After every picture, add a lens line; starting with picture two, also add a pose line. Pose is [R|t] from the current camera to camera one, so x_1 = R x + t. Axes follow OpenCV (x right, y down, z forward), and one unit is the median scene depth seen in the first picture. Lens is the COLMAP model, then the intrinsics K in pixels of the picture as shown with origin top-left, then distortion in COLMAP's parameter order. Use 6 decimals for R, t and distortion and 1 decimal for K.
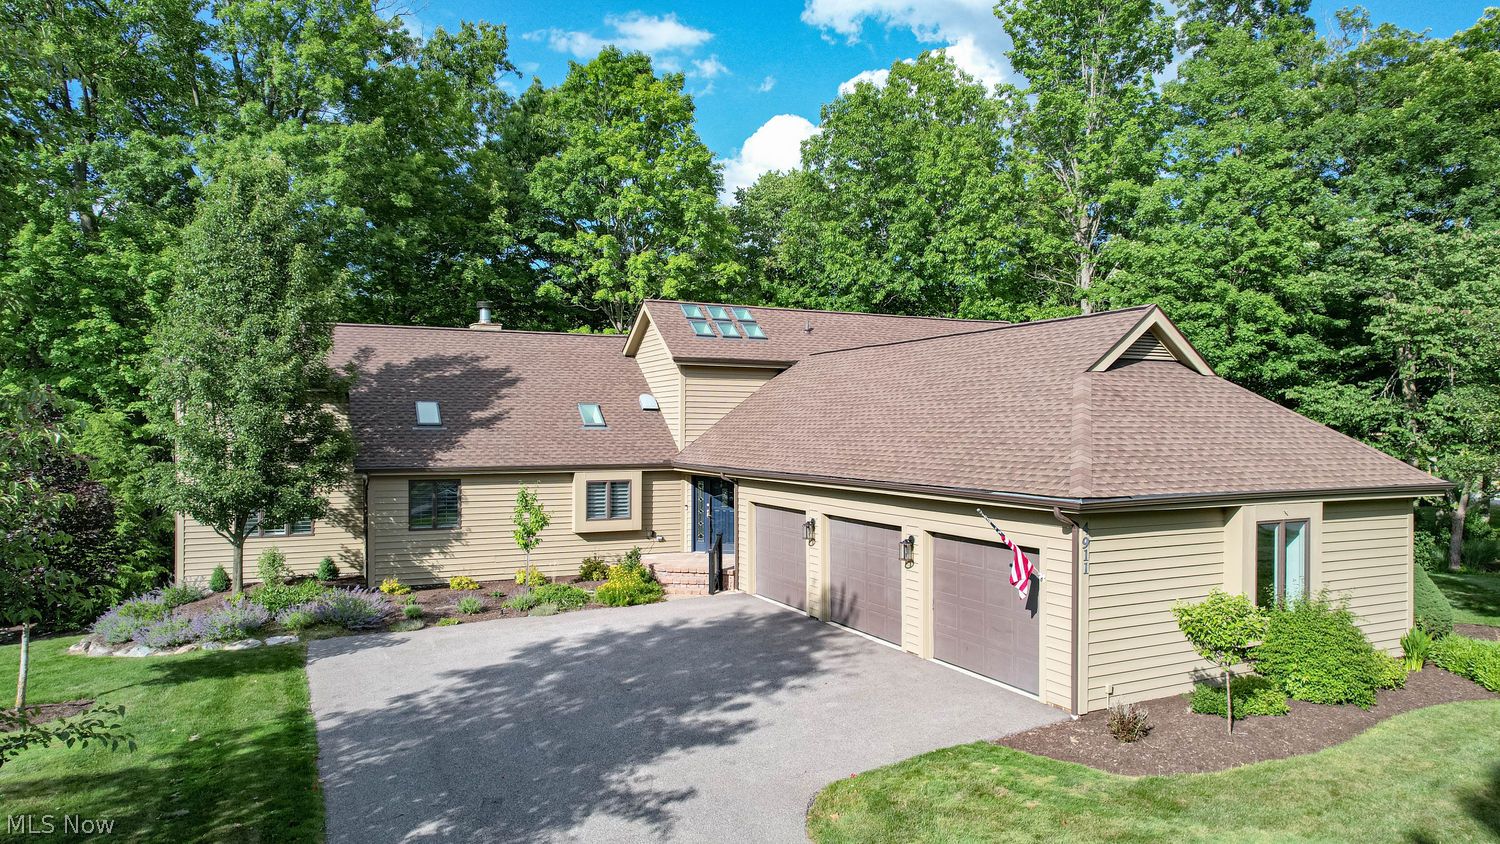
lens RADIAL K [[952.4, 0, 750.3], [0, 952.4, 424.2], [0, 0, 1]] dist [-0.056208, 0.046939]
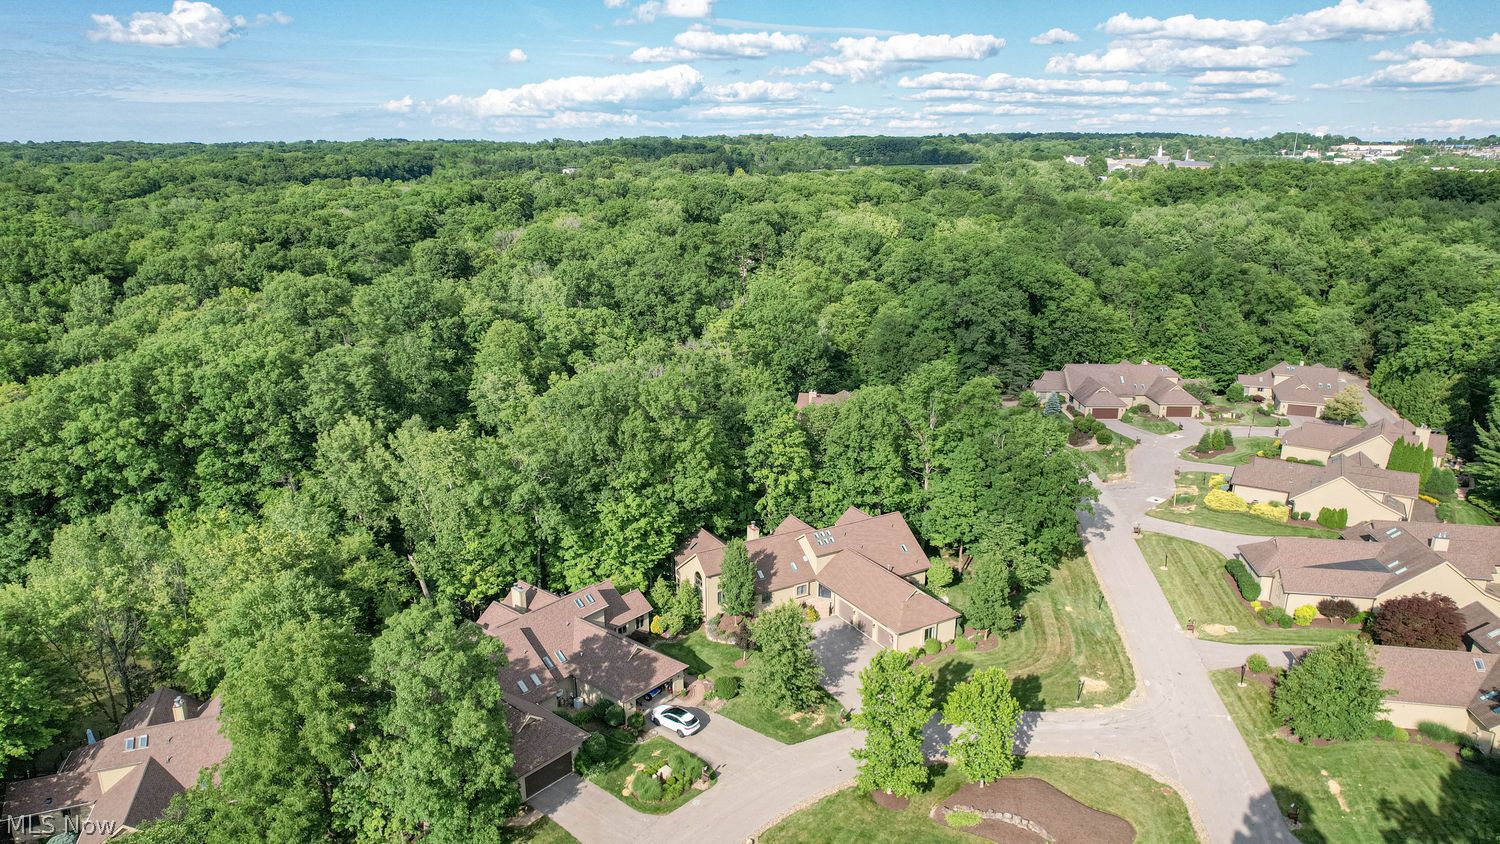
lens RADIAL K [[952.4, 0, 756.7], [0, 952.4, 411.1], [0, 0, 1]] dist [-0.056208, 0.046939]
pose [[0.995928, -0.024753, 0.086688, -0.763566], [0.001200, 0.965121, 0.261802, -1.975183], [-0.090145, -0.260632, 0.961220, -3.128636]]
